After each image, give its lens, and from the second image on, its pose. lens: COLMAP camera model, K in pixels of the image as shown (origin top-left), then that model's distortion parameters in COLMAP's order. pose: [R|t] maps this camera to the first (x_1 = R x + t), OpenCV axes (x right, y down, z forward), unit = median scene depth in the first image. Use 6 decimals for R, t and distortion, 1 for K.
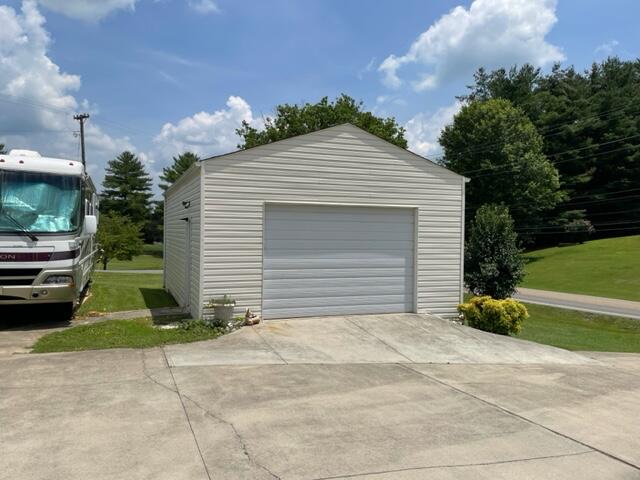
lens RADIAL K [[484.5, 0, 321.3], [0, 484.5, 240.1], [0, 0, 1]] dist [0.077083, -0.090188]
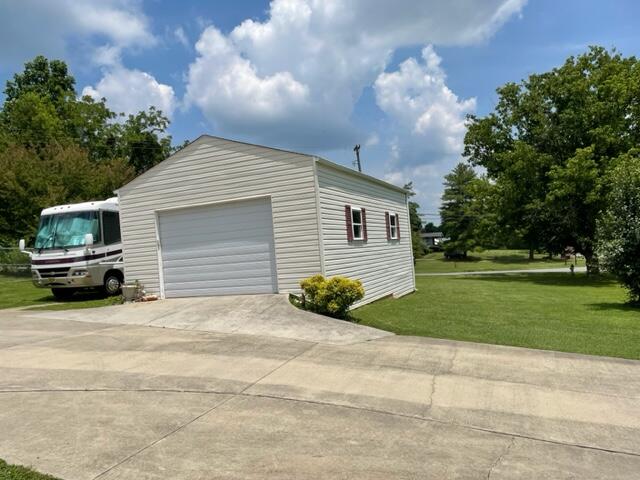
lens RADIAL K [[484.5, 0, 323.4], [0, 484.5, 238.1], [0, 0, 1]] dist [0.077083, -0.090188]
pose [[0.706397, -0.090981, -0.701944, 1.026401], [0.077454, 0.995685, -0.051108, 0.090789], [0.703565, -0.018266, 0.710396, 0.317987]]
